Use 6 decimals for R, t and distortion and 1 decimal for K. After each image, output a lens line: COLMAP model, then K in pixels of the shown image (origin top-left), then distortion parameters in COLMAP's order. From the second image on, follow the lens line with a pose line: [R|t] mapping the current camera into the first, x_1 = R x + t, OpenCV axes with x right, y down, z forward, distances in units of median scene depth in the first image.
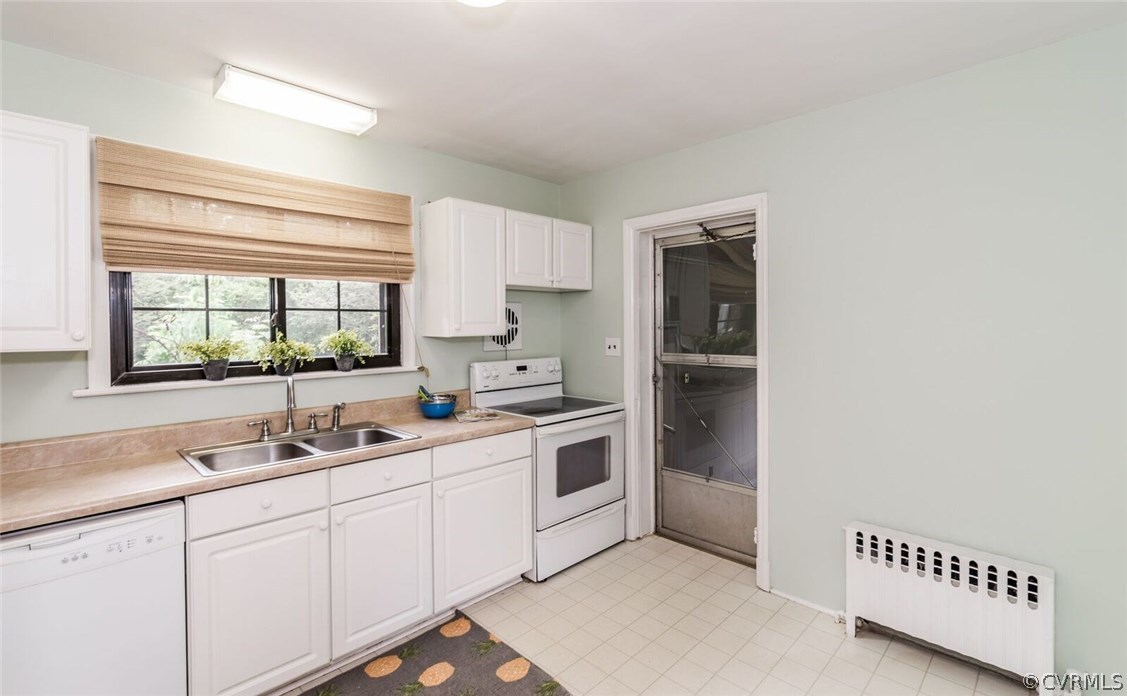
lens RADIAL K [[500.5, 0, 562.3], [0, 500.5, 338.3], [0, 0, 1]] dist [-0.002768, -0.000370]
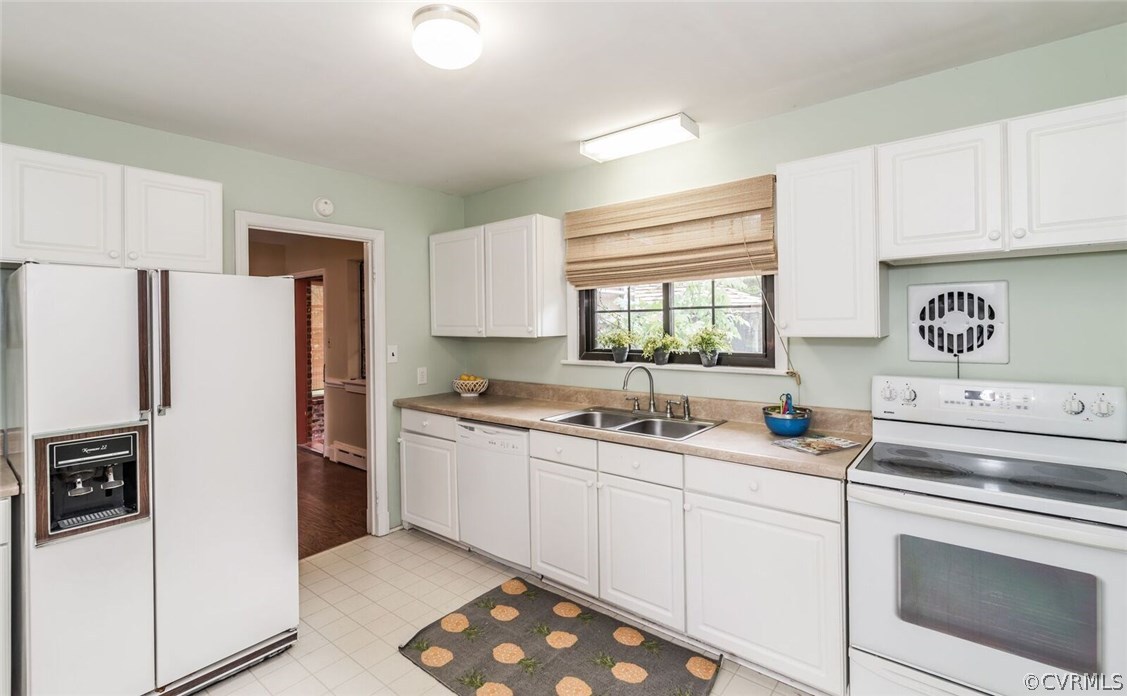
lens RADIAL K [[504.5, 0, 565.0], [0, 504.5, 328.5], [0, 0, 1]] dist [-0.000244, 0.000199]
pose [[0.102909, 0.019638, -0.994497, 0.602958], [-0.011557, 0.999761, 0.018546, -0.030462], [0.994624, 0.009585, 0.103111, 0.627925]]
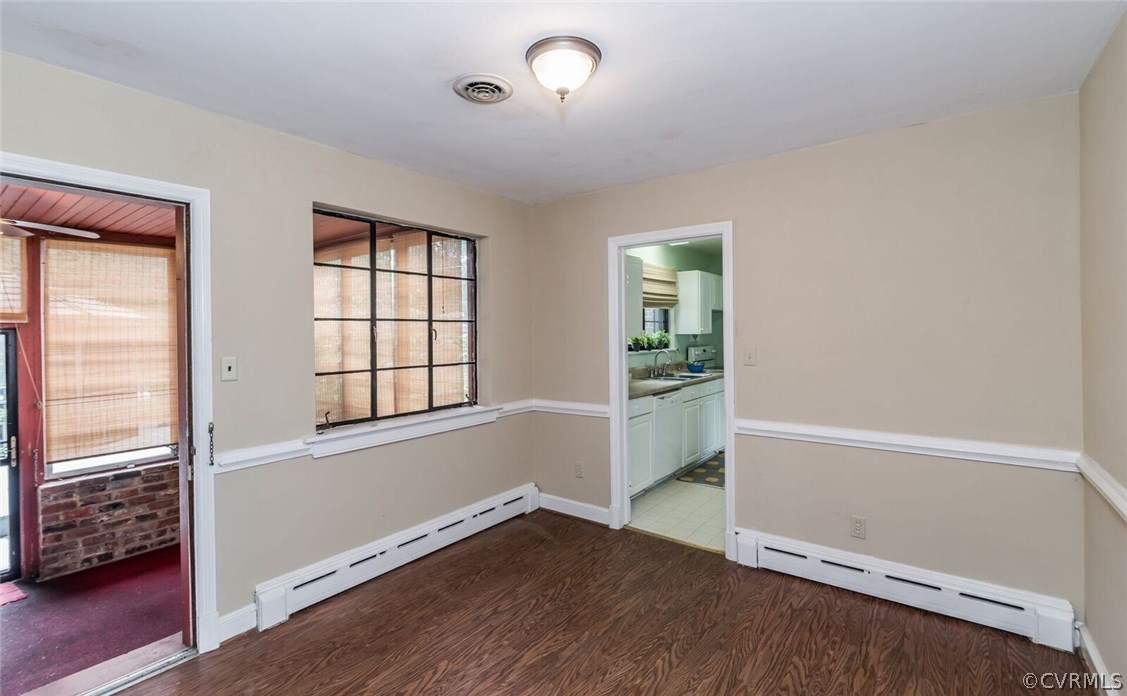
lens RADIAL K [[504.5, 0, 565.0], [0, 504.5, 328.5], [0, 0, 1]] dist [-0.000244, 0.000199]
pose [[0.991123, -0.010098, 0.132566, -1.200687], [0.014427, 0.999392, -0.031731, 0.038999], [-0.132165, 0.033362, 0.990666, -1.206762]]
